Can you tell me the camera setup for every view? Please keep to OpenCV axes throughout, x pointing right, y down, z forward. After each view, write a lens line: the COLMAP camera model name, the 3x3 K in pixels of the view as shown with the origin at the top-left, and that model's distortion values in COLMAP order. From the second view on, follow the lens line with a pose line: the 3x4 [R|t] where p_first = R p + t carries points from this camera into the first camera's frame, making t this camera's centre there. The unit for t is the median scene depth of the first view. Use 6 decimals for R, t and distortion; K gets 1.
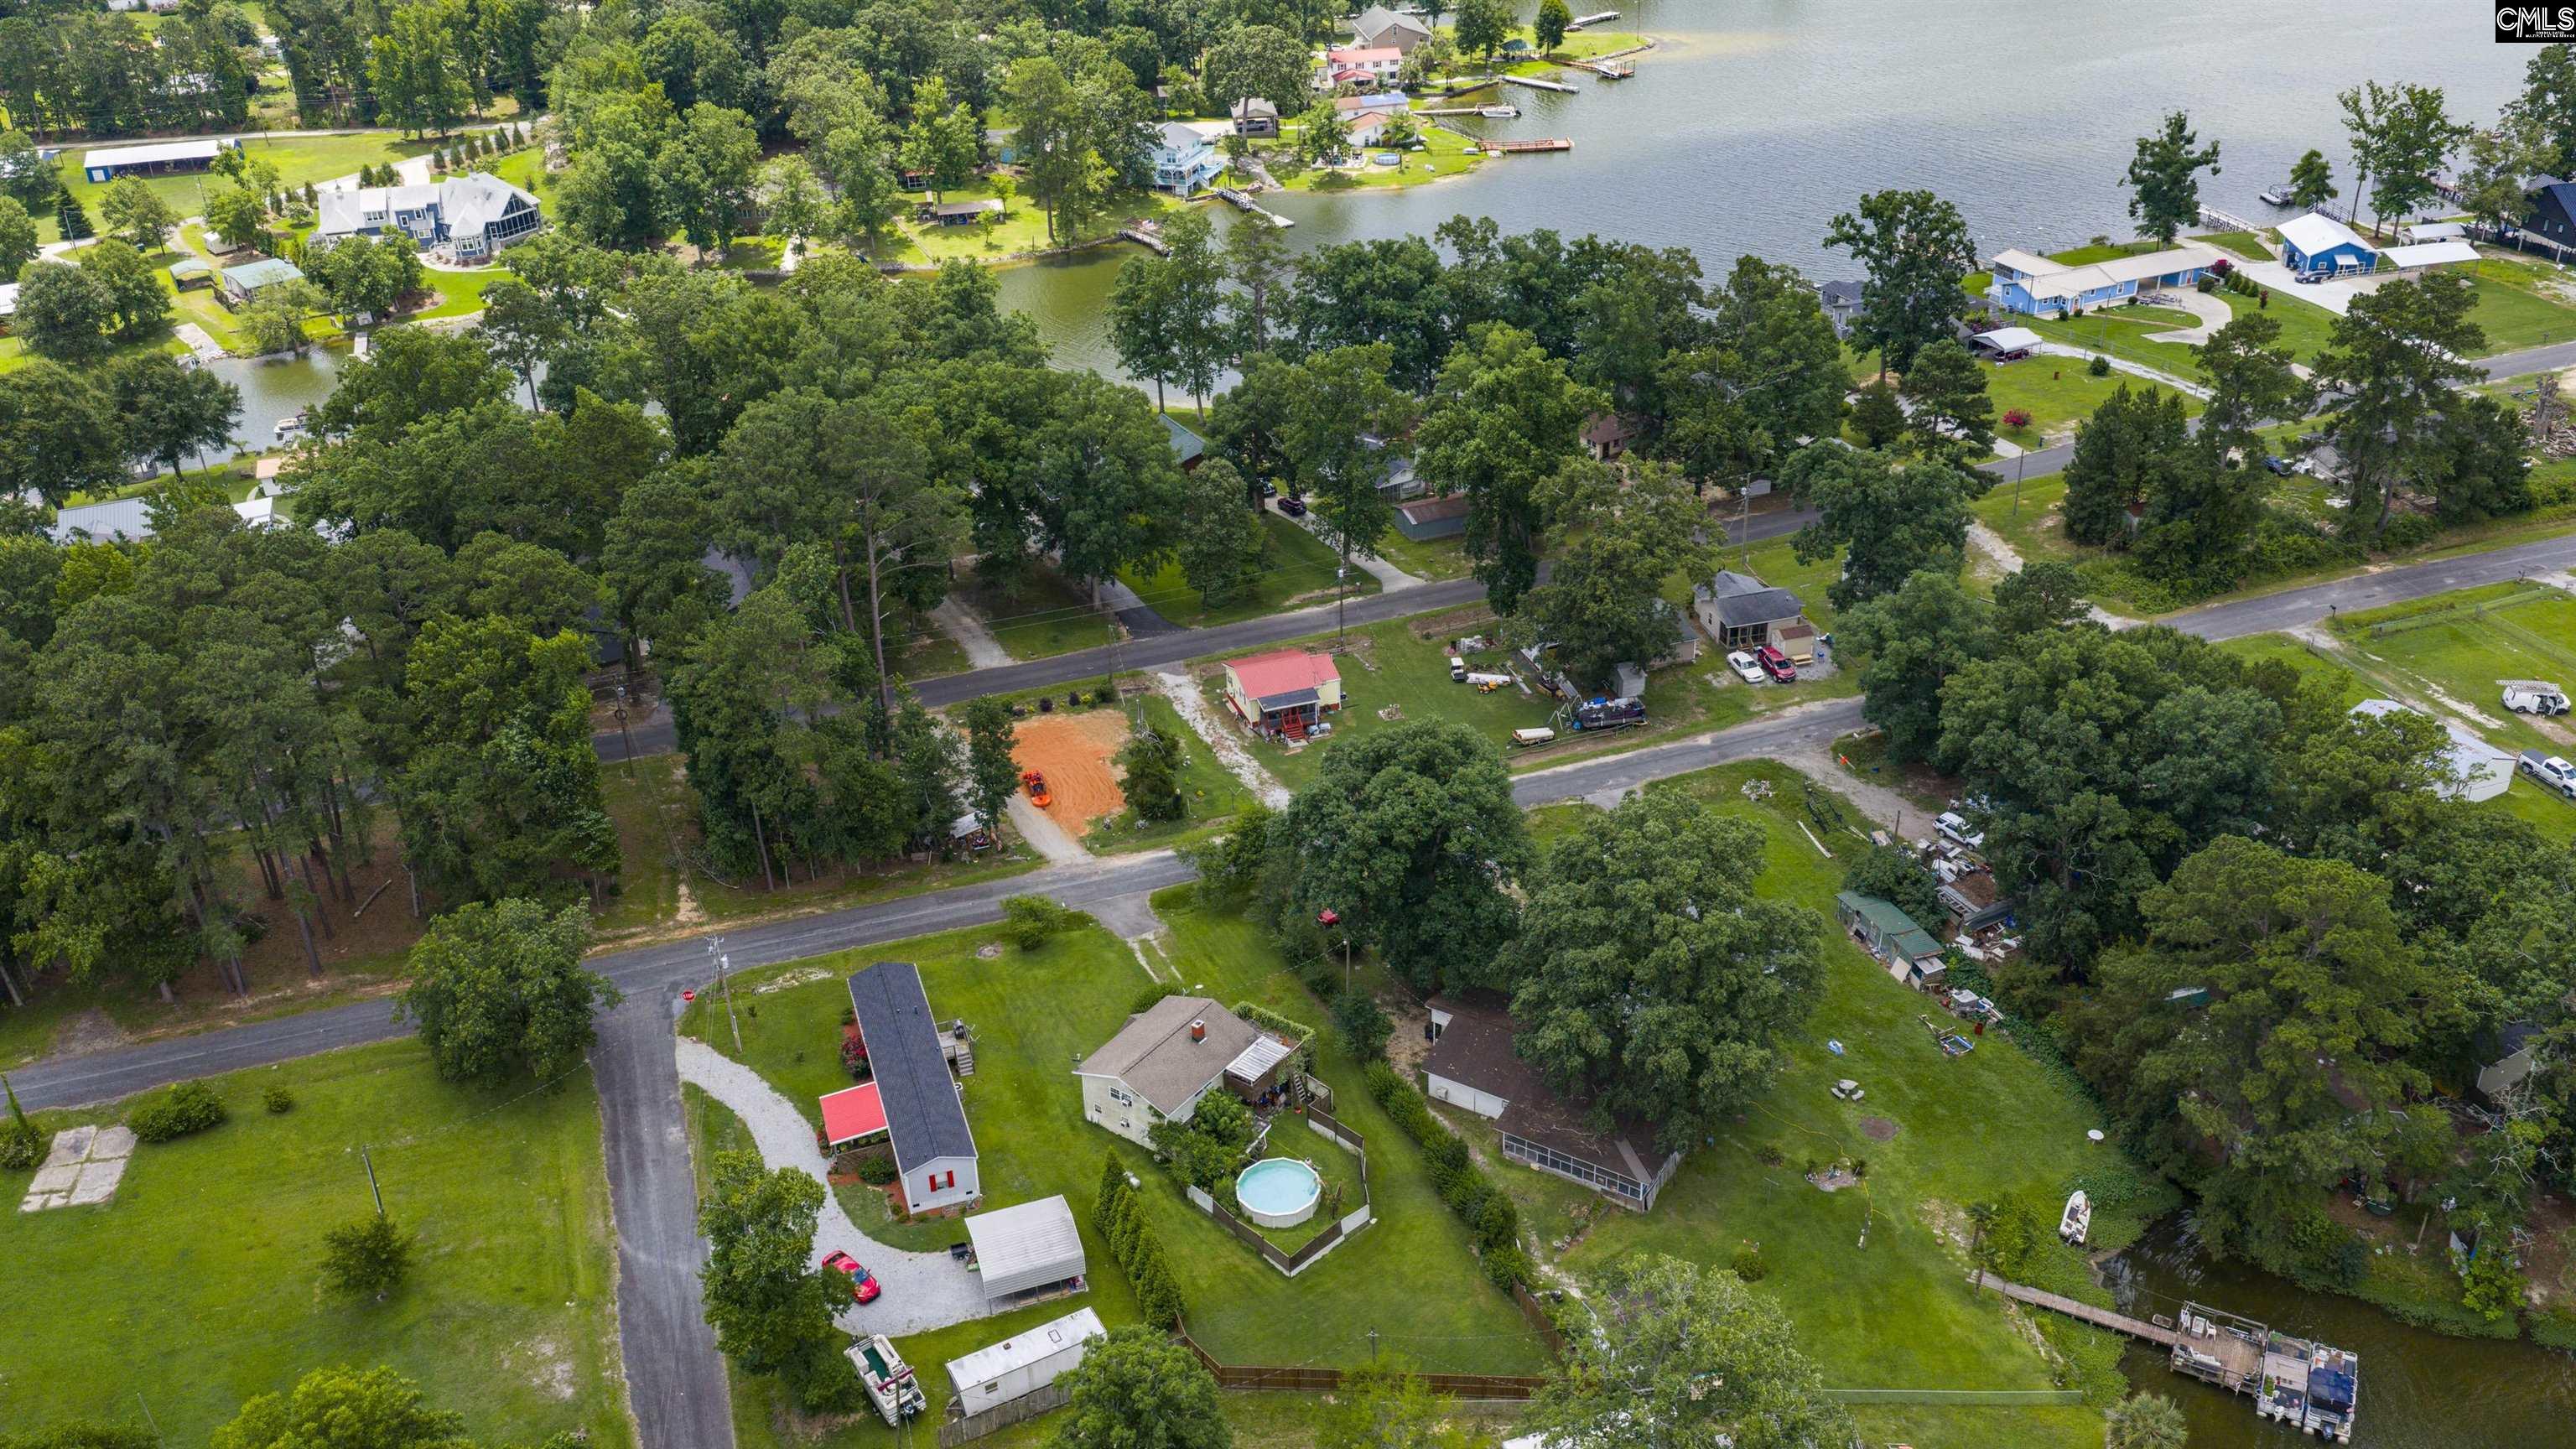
lens RADIAL K [[2118.9, 0, 1287.5], [0, 2118.9, 724.8], [0, 0, 1]] dist [0.027804, -0.058091]
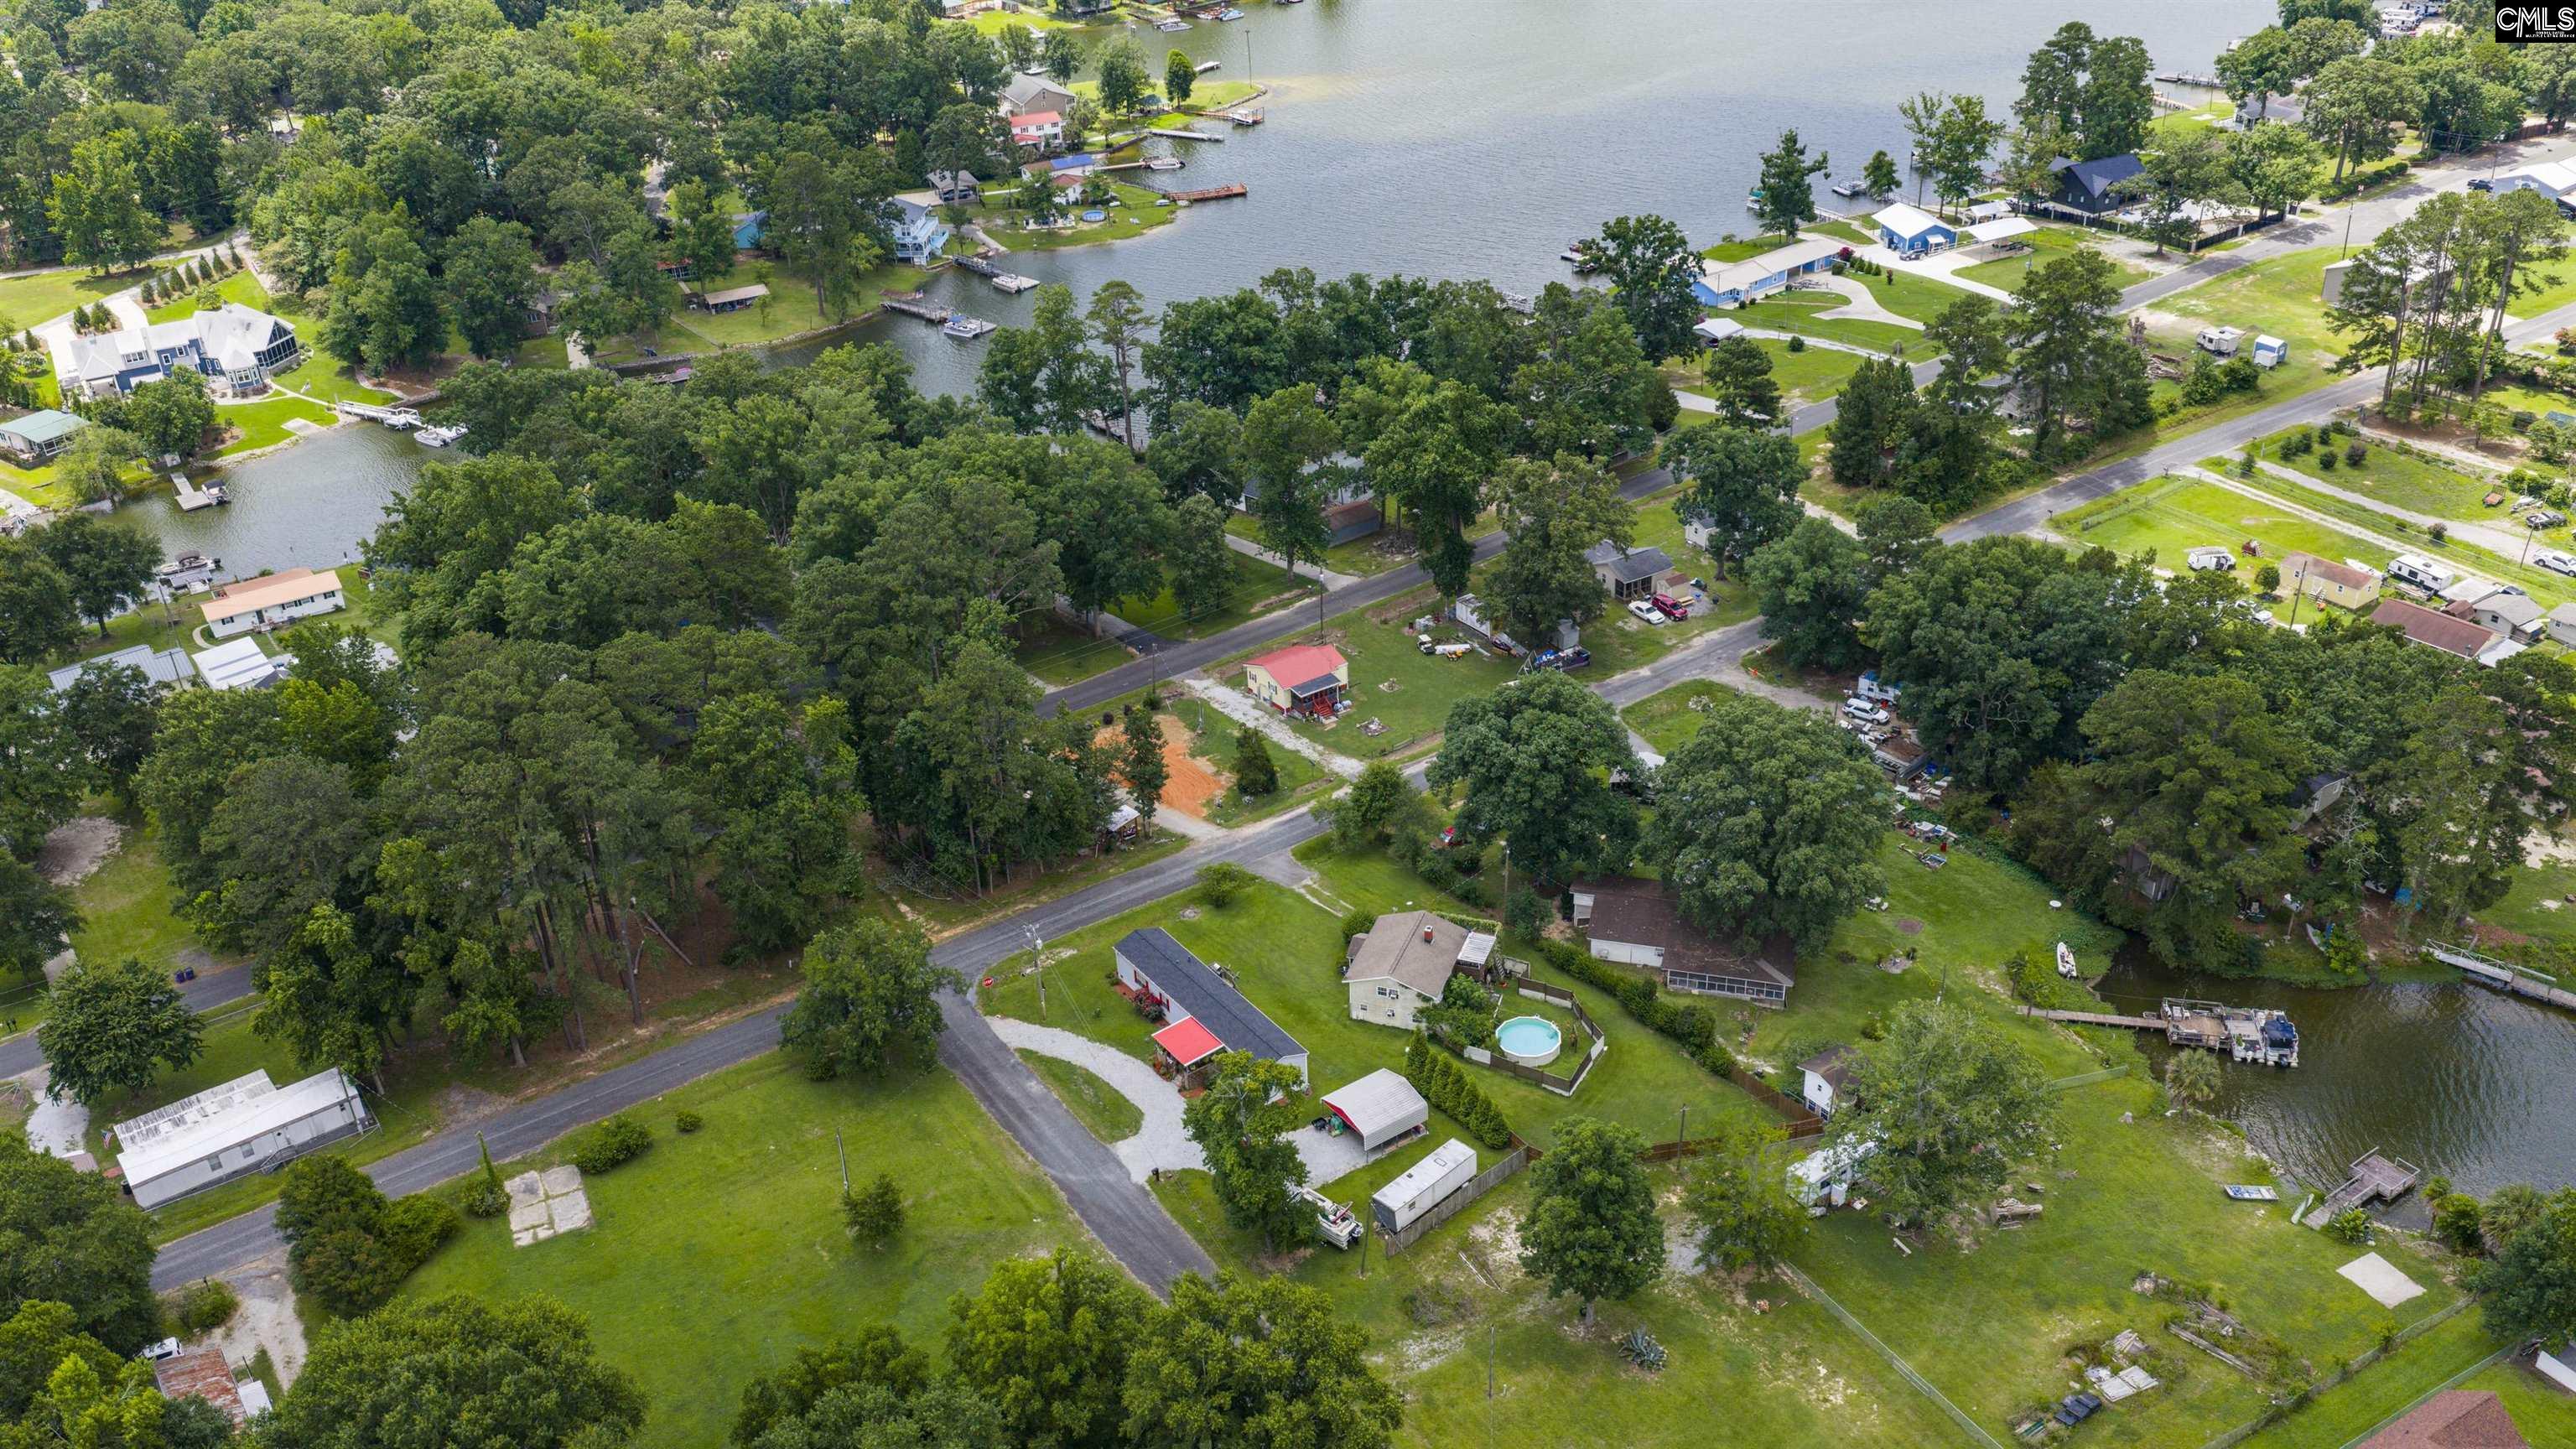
lens RADIAL K [[2118.9, 0, 1287.0], [0, 2118.9, 716.7], [0, 0, 1]] dist [0.027804, -0.058091]
pose [[0.961400, -0.137255, 0.238476, -0.291437], [0.140123, 0.990122, 0.004967, -0.002395], [-0.236802, 0.028641, 0.971136, -0.157230]]
